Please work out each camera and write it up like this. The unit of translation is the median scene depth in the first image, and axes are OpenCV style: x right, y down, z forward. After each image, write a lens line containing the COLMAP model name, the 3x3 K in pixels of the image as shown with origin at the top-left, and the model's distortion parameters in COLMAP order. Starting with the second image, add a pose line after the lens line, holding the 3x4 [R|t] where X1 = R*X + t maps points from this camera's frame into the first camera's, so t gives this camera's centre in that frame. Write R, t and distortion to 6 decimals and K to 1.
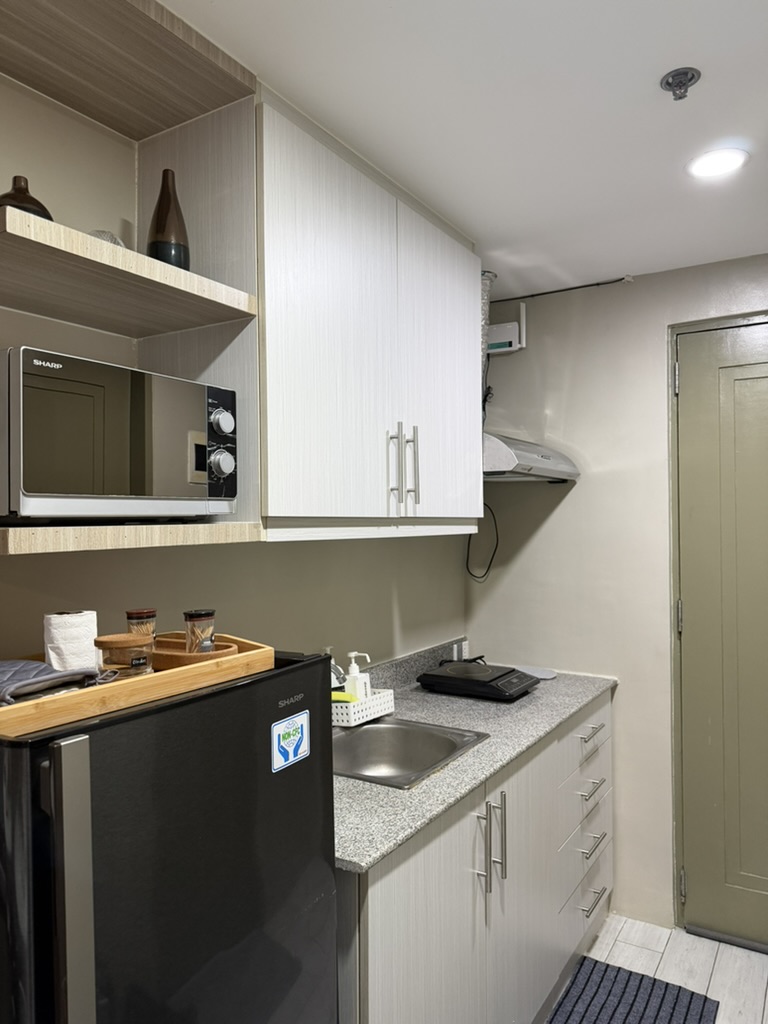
lens RADIAL K [[724.4, 0, 386.9], [0, 724.4, 516.9], [0, 0, 1]] dist [0.008094, -0.001156]
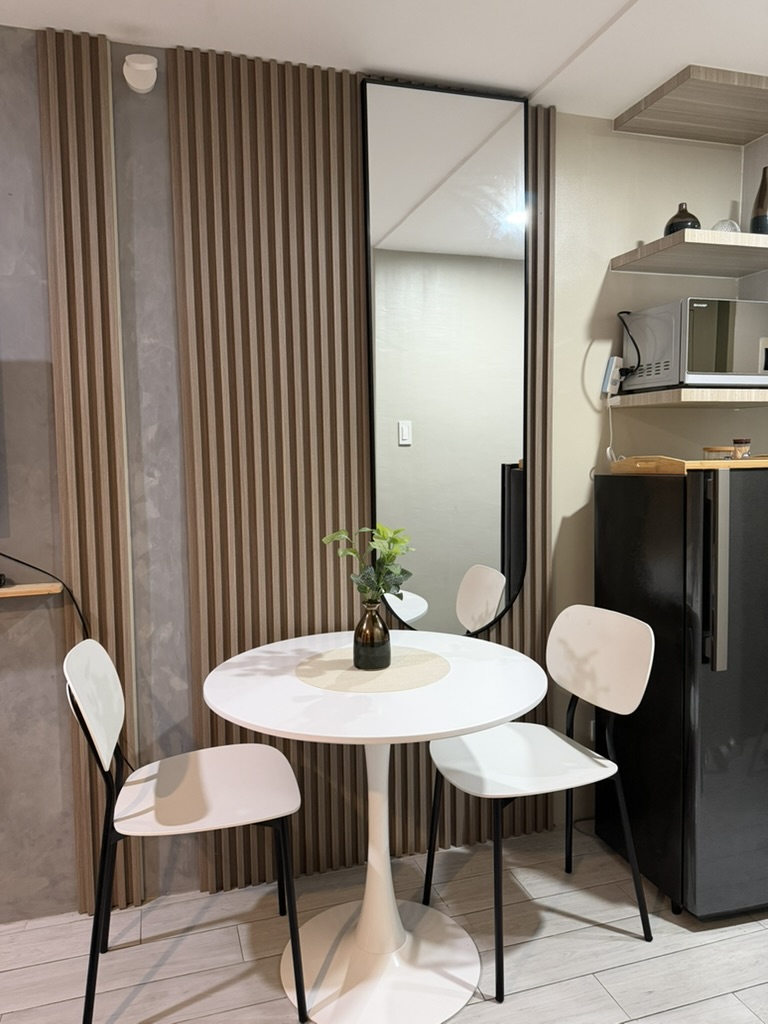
lens RADIAL K [[724.4, 0, 381.0], [0, 724.4, 519.5], [0, 0, 1]] dist [0.008094, -0.001156]
pose [[0.747561, 0.058614, -0.661602, 0.222656], [0.012185, 0.994721, 0.101894, 0.157649], [0.664081, -0.084234, 0.742900, -1.093305]]
